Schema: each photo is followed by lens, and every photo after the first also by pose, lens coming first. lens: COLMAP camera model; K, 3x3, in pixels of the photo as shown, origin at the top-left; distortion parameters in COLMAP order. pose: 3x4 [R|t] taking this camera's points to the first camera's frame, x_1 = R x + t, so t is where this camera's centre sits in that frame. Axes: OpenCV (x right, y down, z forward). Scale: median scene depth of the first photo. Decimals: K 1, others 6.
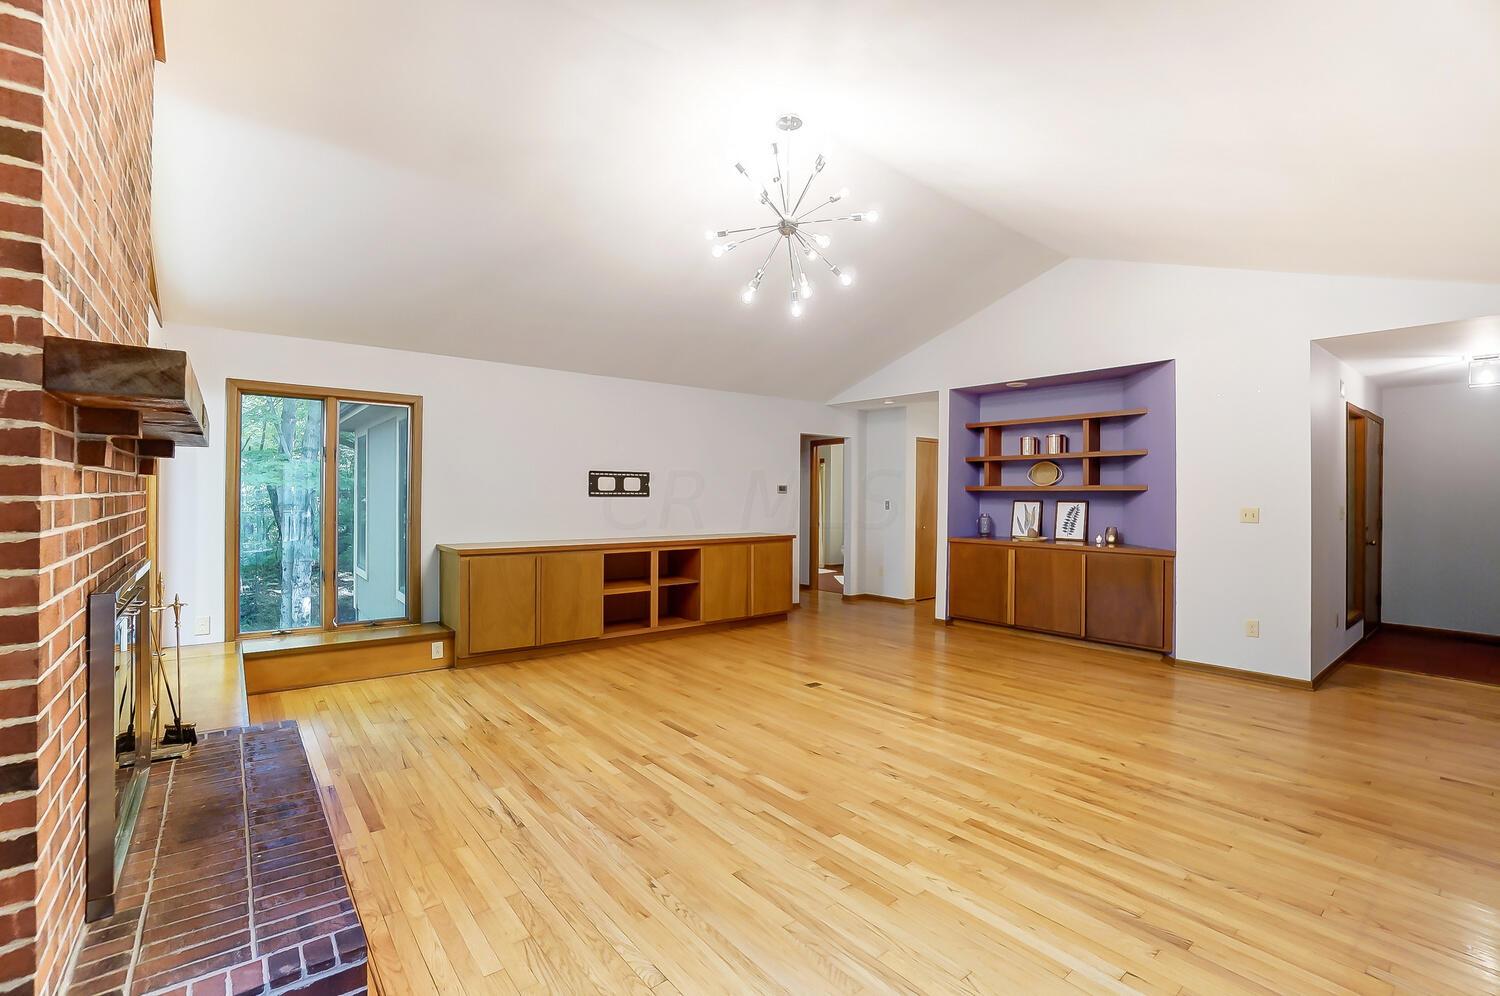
lens RADIAL K [[676.0, 0, 732.4], [0, 676.0, 497.8], [0, 0, 1]] dist [-0.041601, 0.000962]
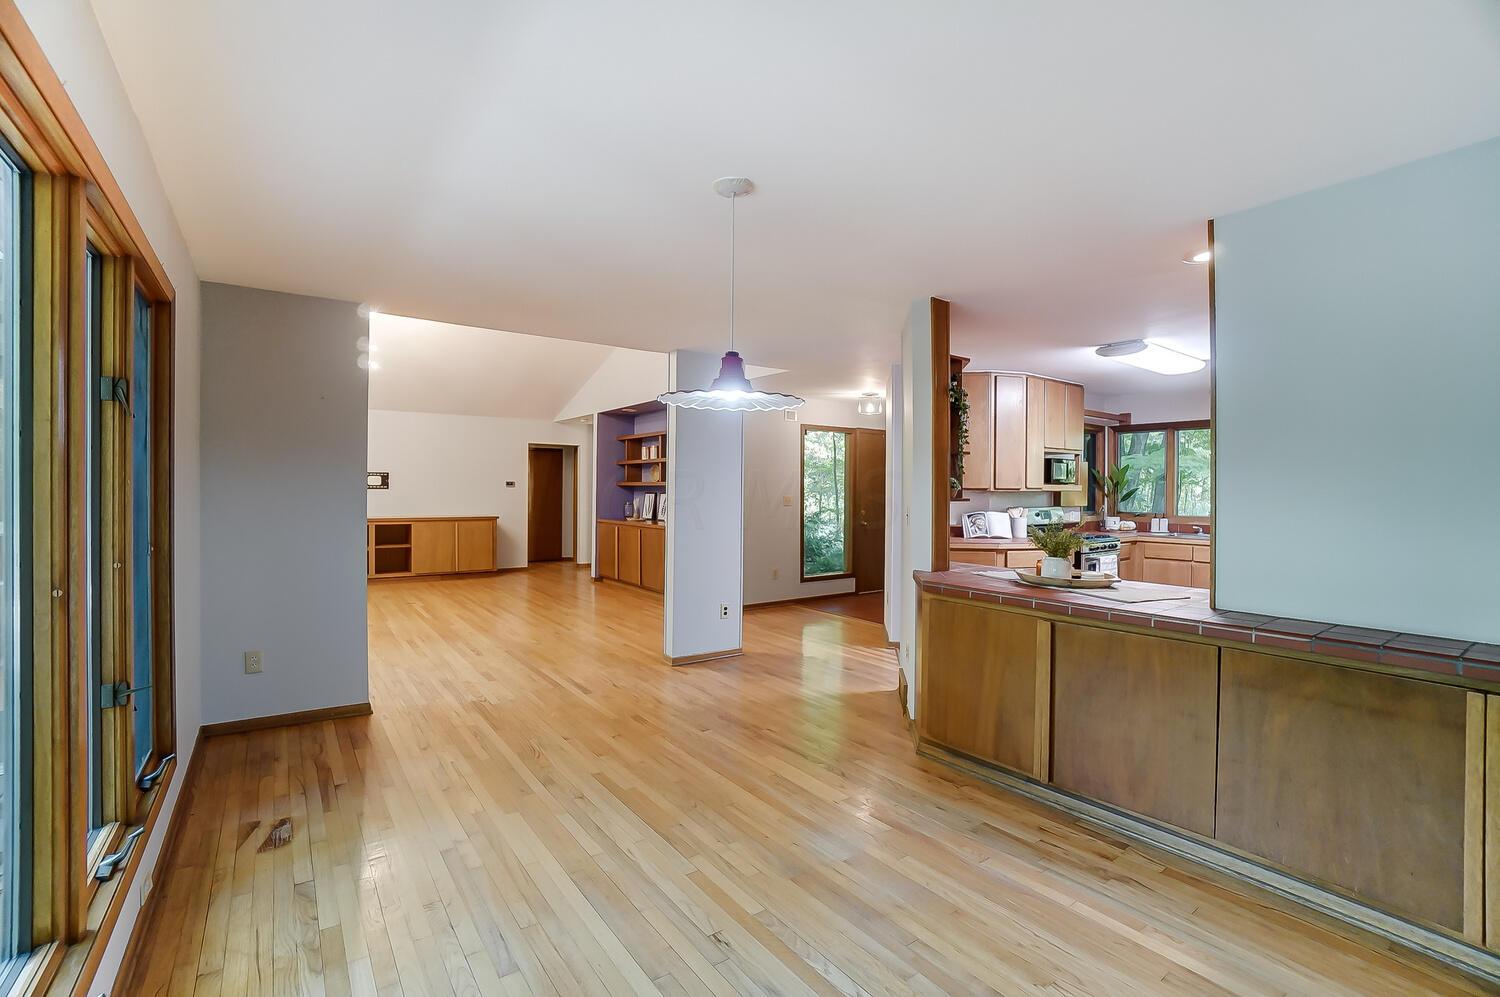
lens RADIAL K [[676.0, 0, 732.4], [0, 676.0, 498.3], [0, 0, 1]] dist [-0.041601, 0.000962]
pose [[0.997522, 0.002350, -0.070313, 0.704369], [-0.001818, 0.999969, 0.007636, 0.005766], [0.070329, -0.007489, 0.997496, -0.385691]]
